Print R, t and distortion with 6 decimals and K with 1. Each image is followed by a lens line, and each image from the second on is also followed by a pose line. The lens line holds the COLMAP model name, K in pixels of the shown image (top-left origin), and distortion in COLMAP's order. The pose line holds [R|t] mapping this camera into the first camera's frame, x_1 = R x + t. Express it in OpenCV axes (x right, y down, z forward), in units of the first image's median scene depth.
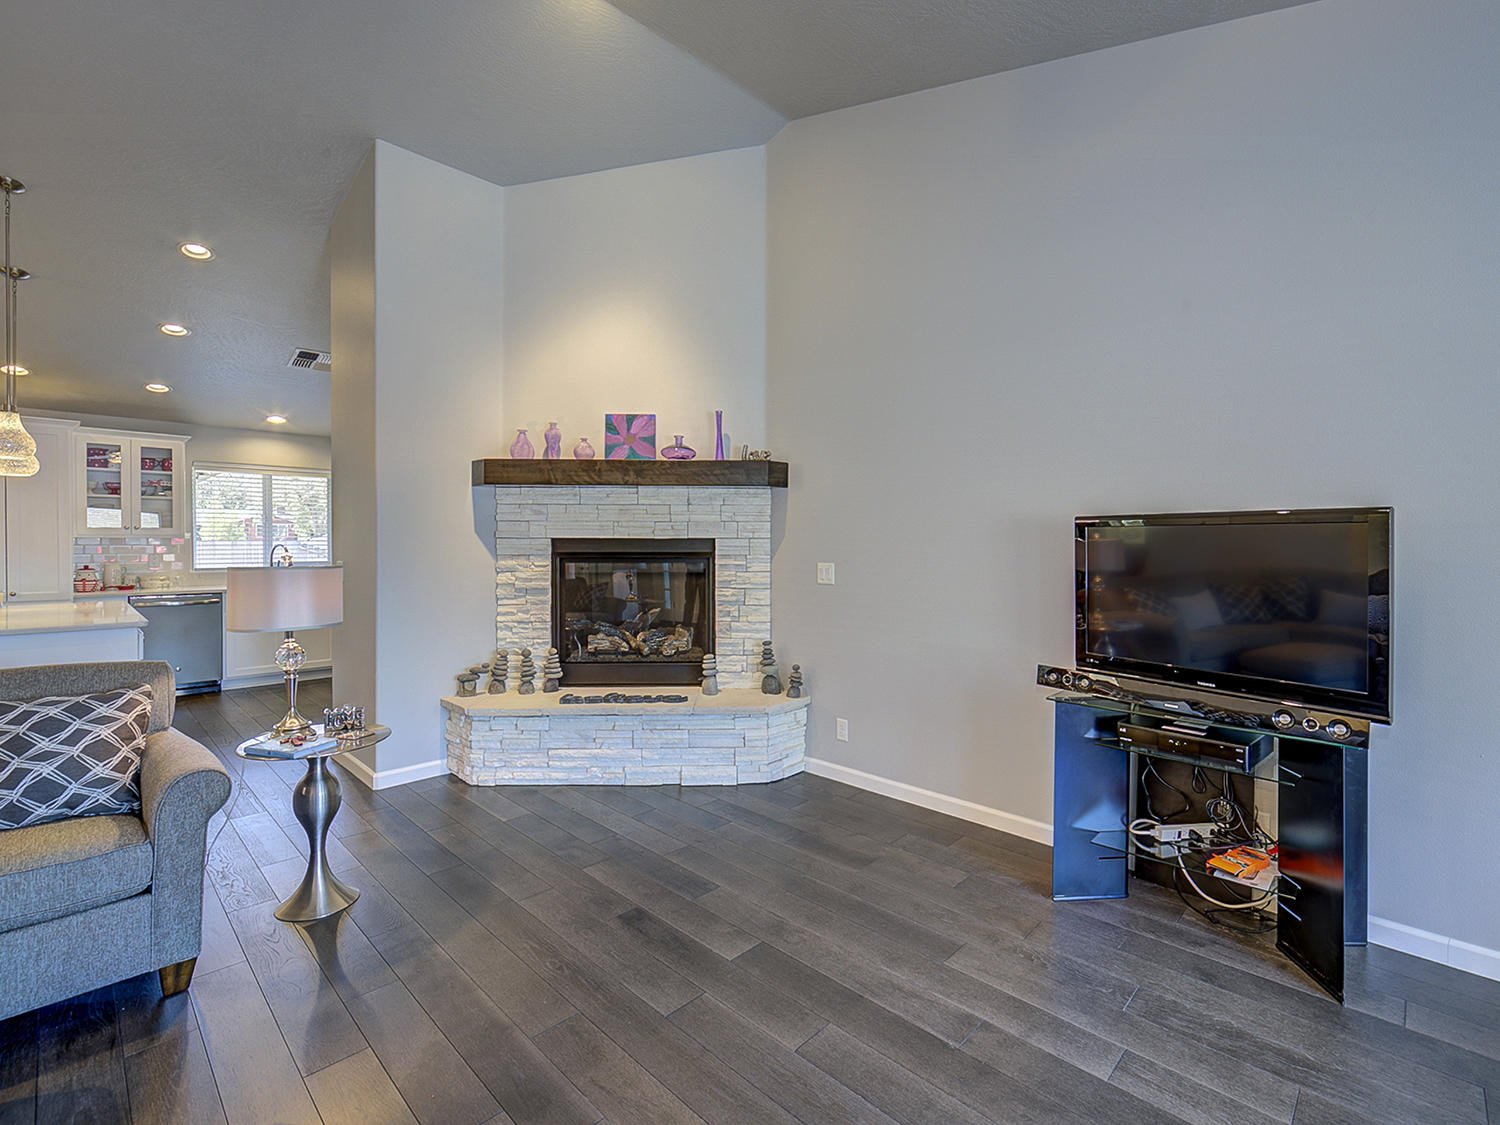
lens RADIAL K [[693.4, 0, 782.8], [0, 693.4, 548.4], [0, 0, 1]] dist [-0.012886, 0.001730]
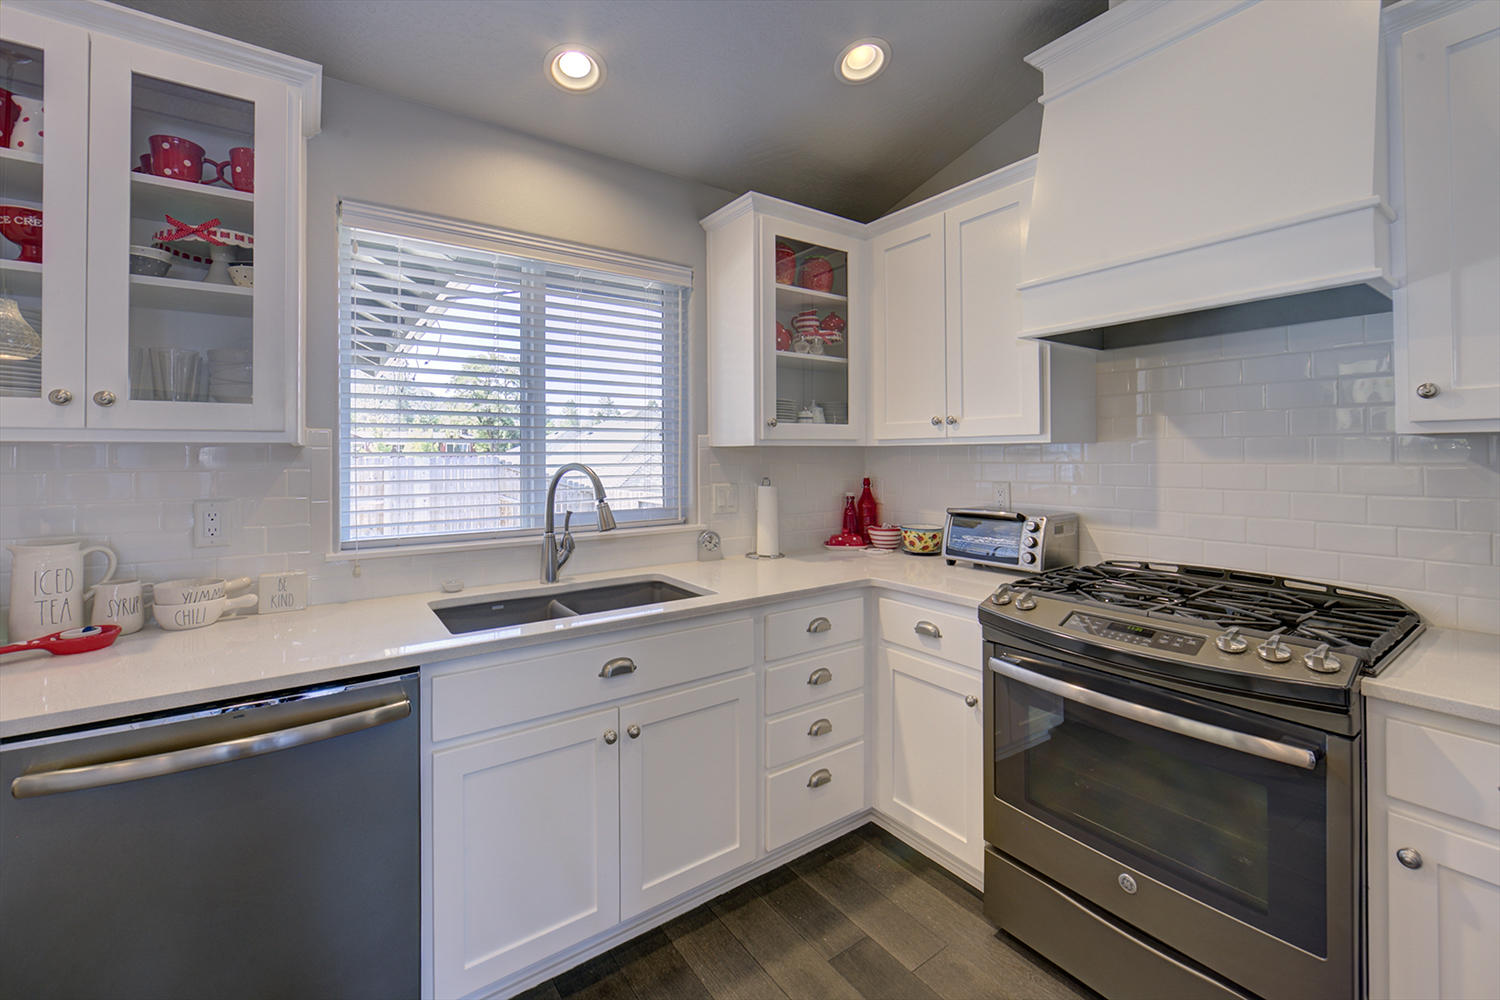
lens RADIAL K [[624.5, 0, 748.8], [0, 624.5, 438.9], [0, 0, 1]] dist [-0.001570, -0.000223]
pose [[0.979759, -0.015019, -0.199616, -0.984402], [0.008023, 0.999326, -0.035810, -0.010460], [0.200019, 0.033484, 0.979220, 1.209779]]
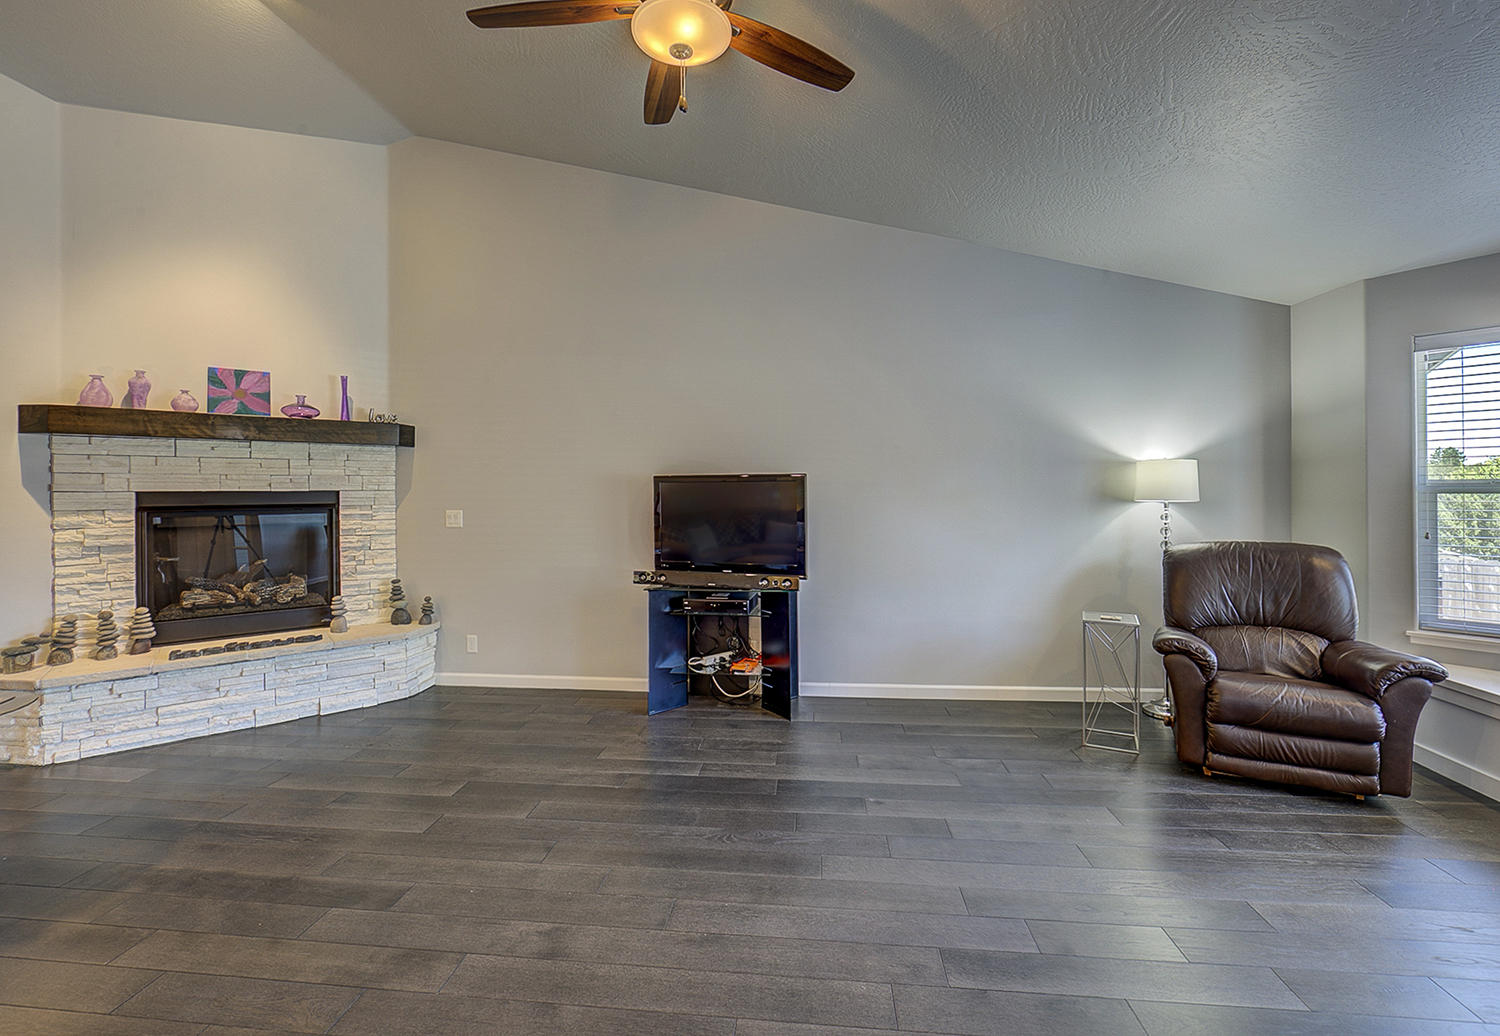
lens RADIAL K [[637.8, 0, 749.3], [0, 637.8, 493.1], [0, 0, 1]] dist [-0.003384, -0.000070]
pose [[0.798798, -0.008982, 0.601533, -0.193953], [0.012670, 0.999918, -0.001894, -0.000611], [-0.601466, 0.009135, 0.798846, -0.207723]]
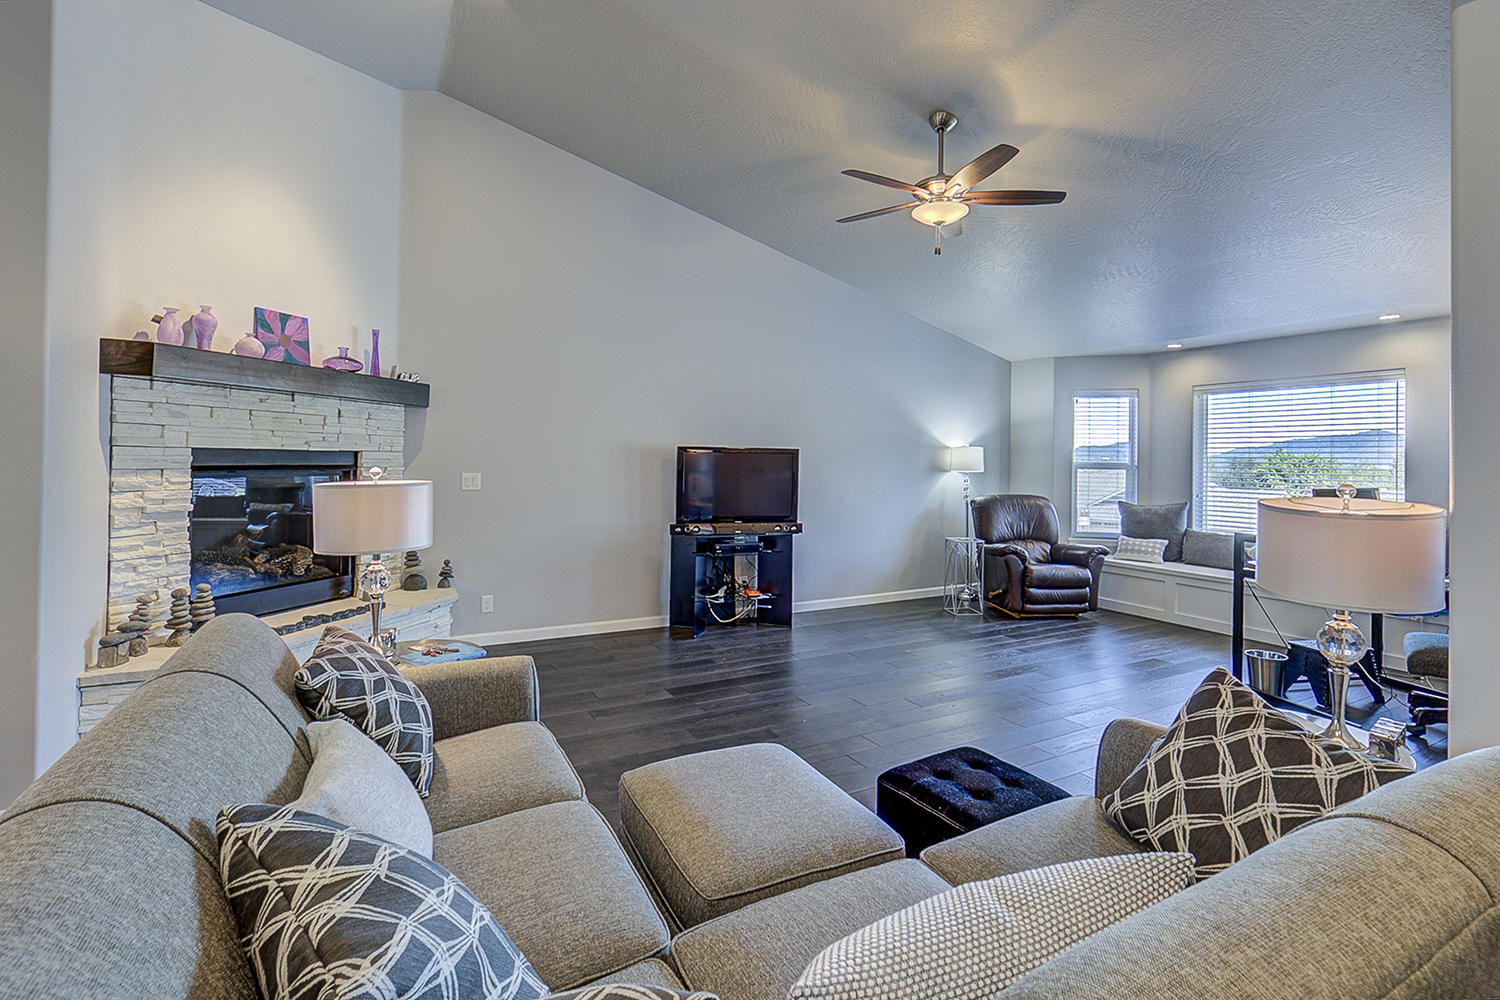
lens RADIAL K [[677.7, 0, 742.9], [0, 677.7, 457.9], [0, 0, 1]] dist [-0.002290, -0.000329]
pose [[0.324720, 0.005827, 0.945792, -0.898433], [-0.008627, 0.999958, -0.003198, -0.006233], [-0.945771, -0.007120, 0.324756, 0.146872]]
